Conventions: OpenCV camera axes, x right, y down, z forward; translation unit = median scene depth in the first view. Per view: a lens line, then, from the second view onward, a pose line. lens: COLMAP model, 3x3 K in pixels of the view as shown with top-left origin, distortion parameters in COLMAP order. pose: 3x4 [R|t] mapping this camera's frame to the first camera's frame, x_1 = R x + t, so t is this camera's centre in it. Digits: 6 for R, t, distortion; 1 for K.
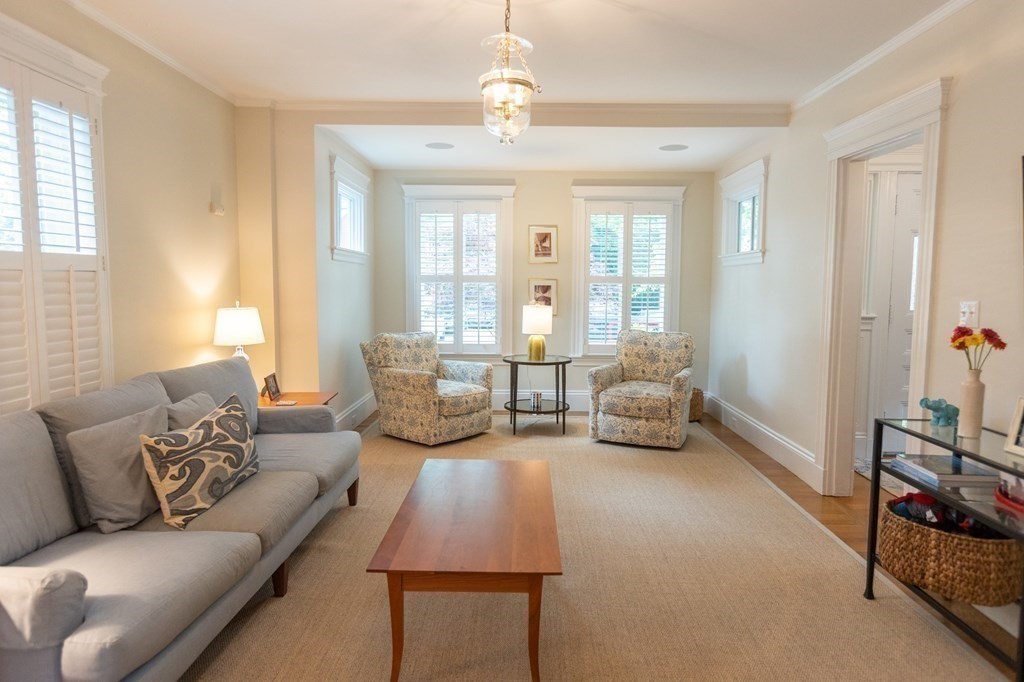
lens RADIAL K [[630.1, 0, 515.2], [0, 630.1, 340.5], [0, 0, 1]] dist [0.006240, 0.001348]
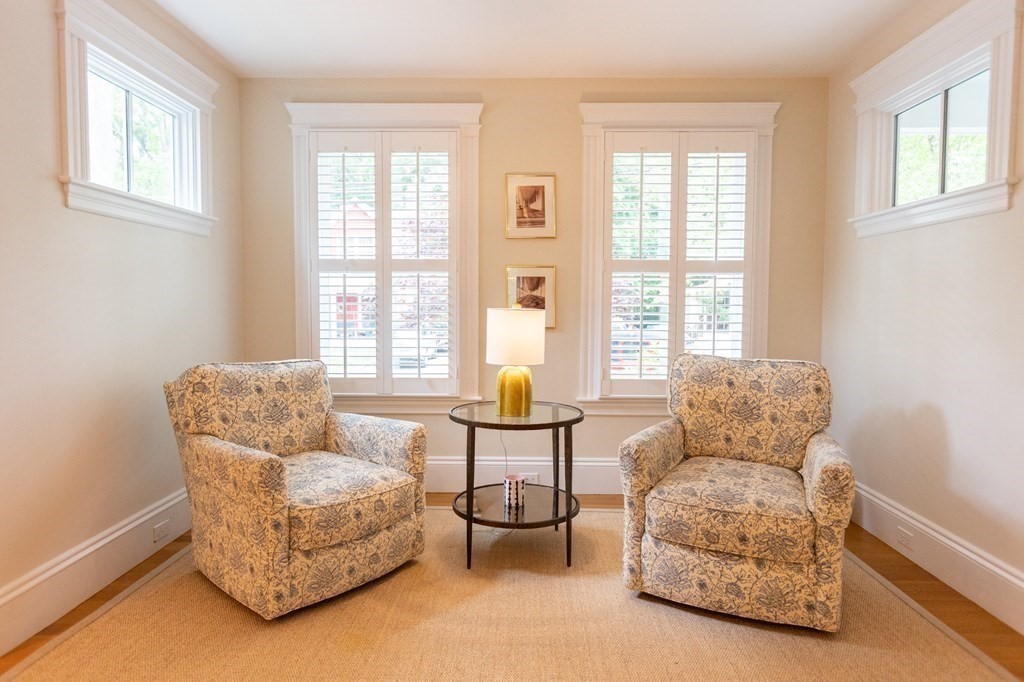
lens RADIAL K [[630.1, 0, 515.2], [0, 630.1, 340.5], [0, 0, 1]] dist [0.006240, 0.001348]
pose [[0.999995, -0.001801, -0.002706, 0.037332], [0.001726, 0.999627, -0.027243, -0.015946], [0.002754, 0.027238, 0.999625, 0.510400]]
